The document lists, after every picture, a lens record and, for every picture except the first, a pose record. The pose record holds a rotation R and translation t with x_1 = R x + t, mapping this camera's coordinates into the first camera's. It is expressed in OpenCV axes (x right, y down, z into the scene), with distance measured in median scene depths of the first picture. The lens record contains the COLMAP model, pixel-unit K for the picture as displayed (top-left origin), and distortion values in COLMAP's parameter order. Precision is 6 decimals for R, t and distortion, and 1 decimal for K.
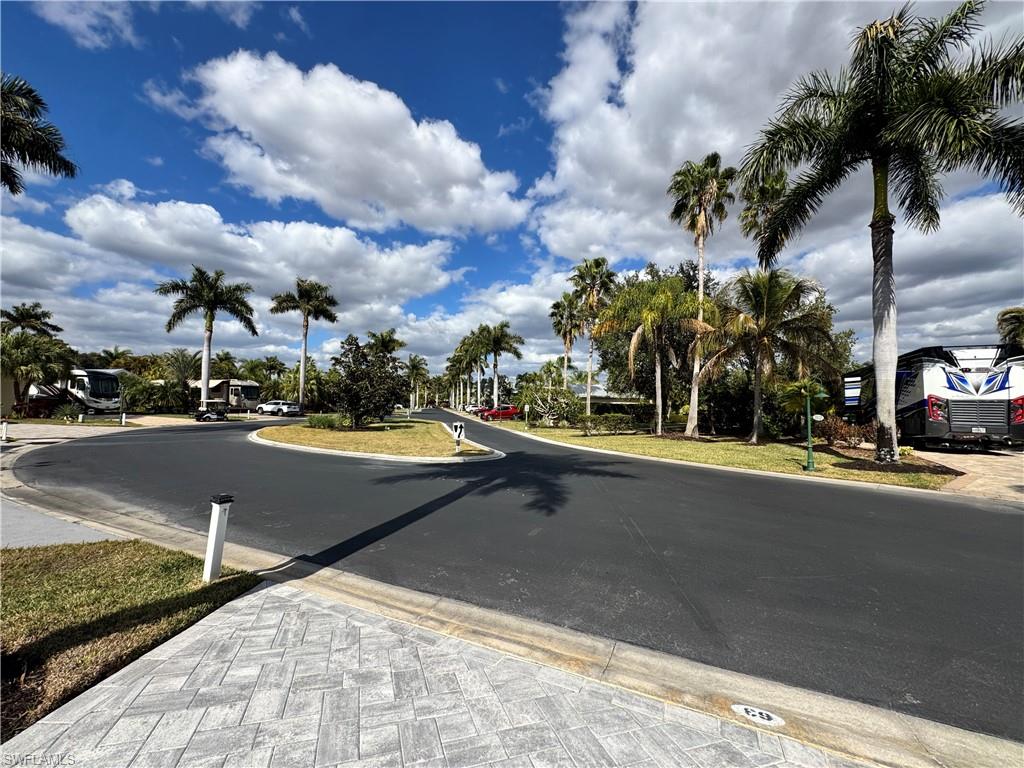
lens RADIAL K [[411.3, 0, 509.8], [0, 411.3, 383.6], [0, 0, 1]] dist [-0.001307, -0.000140]
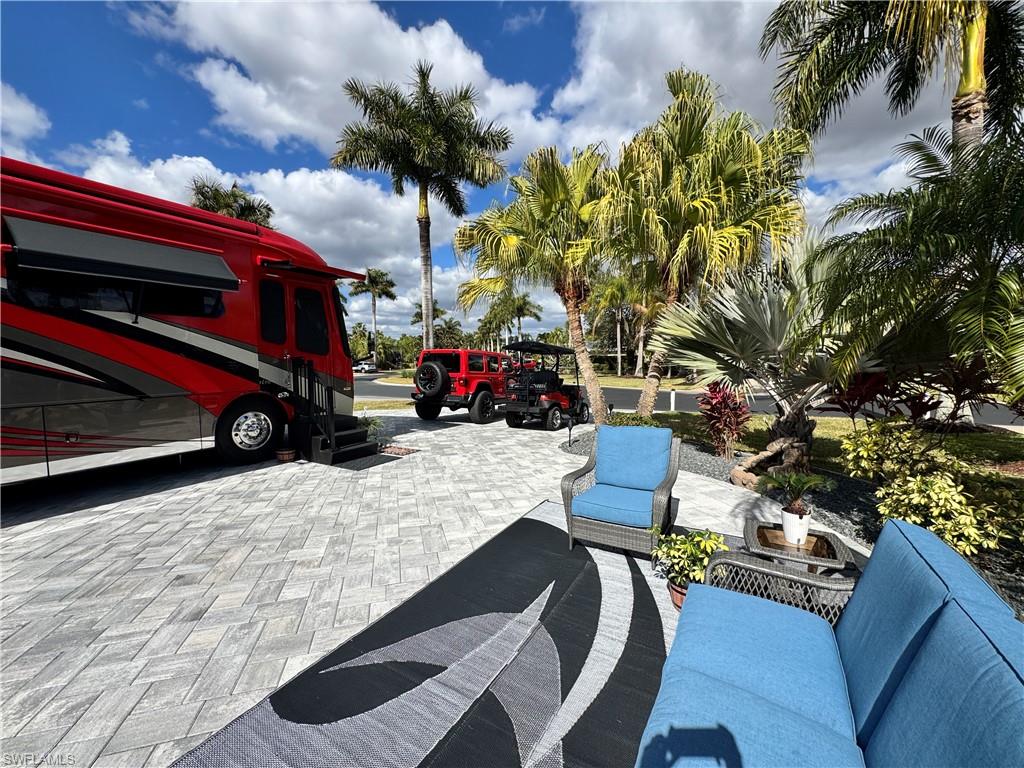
lens RADIAL K [[408.9, 0, 511.6], [0, 408.9, 383.3], [0, 0, 1]] dist [-0.000989, 0.000327]
pose [[0.997295, -0.028931, -0.067572, 0.049223], [0.036415, 0.993007, 0.112301, -0.040410], [0.063850, -0.114458, 0.991374, -0.606049]]
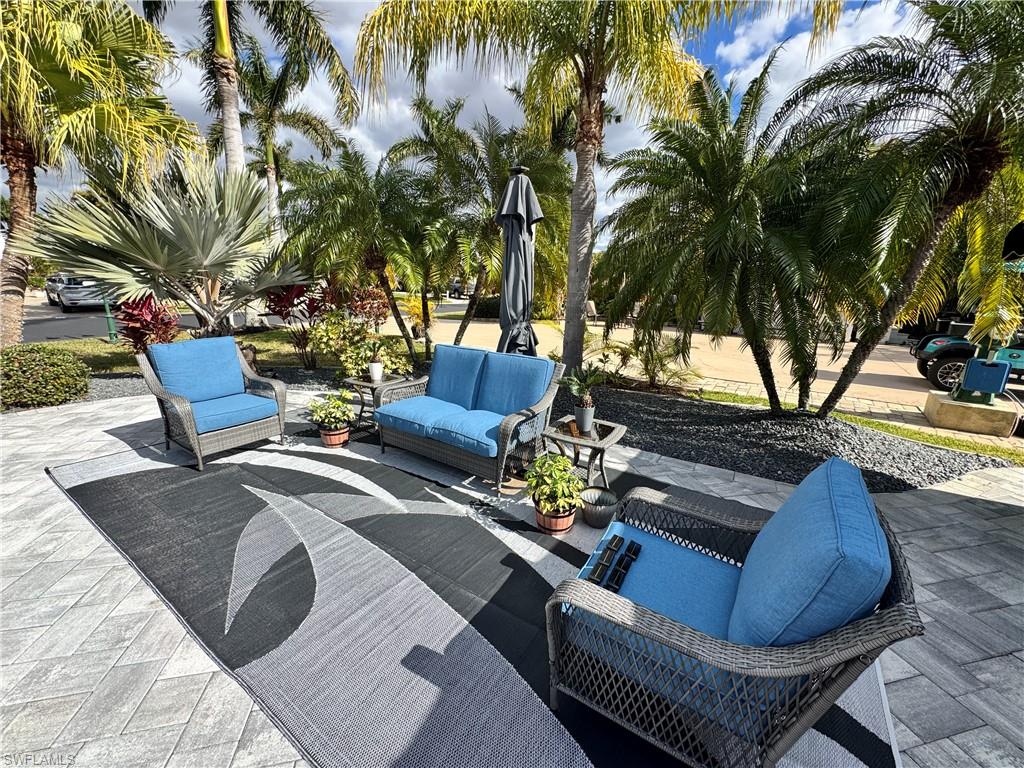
lens RADIAL K [[407.4, 0, 506.4], [0, 407.4, 383.9], [0, 0, 1]] dist [-0.002522, 0.000314]
pose [[0.123434, -0.258833, 0.958003, -0.051963], [-0.077529, 0.959919, 0.269340, -0.039144], [-0.989320, -0.107519, 0.098420, -0.582751]]
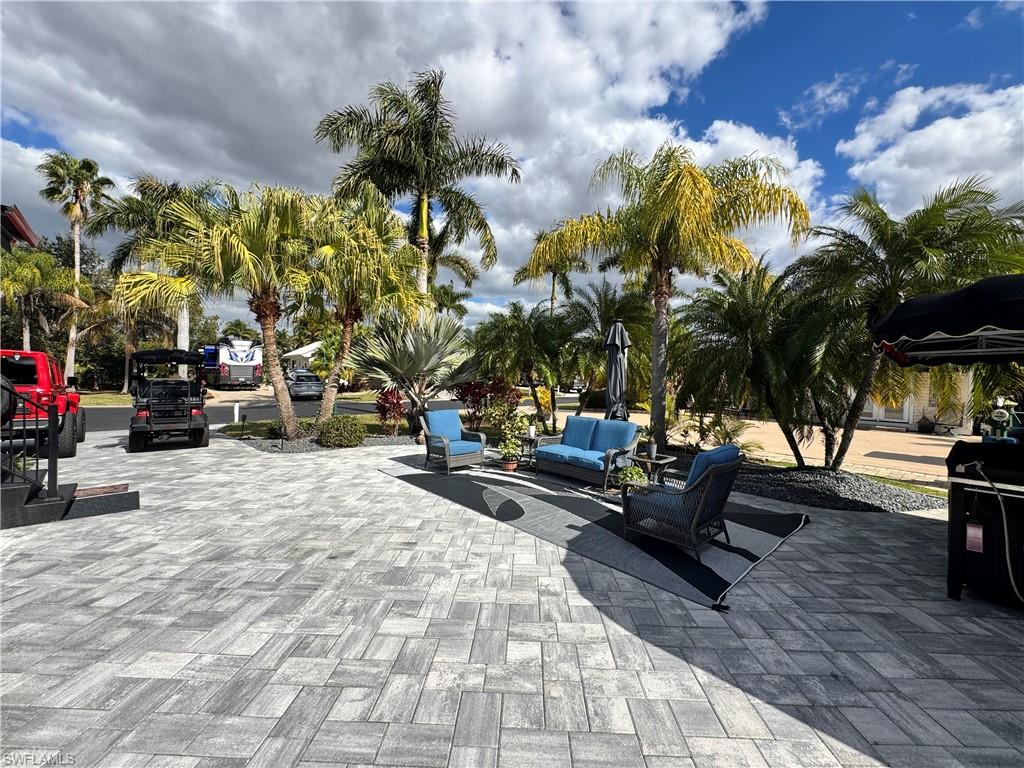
lens RADIAL K [[407.4, 0, 506.4], [0, 407.4, 383.9], [0, 0, 1]] dist [-0.002522, 0.000314]
pose [[0.372628, -0.034840, 0.927327, -0.172933], [-0.061442, 0.996176, 0.062116, -0.044991], [-0.925945, -0.080123, 0.369062, -0.600340]]
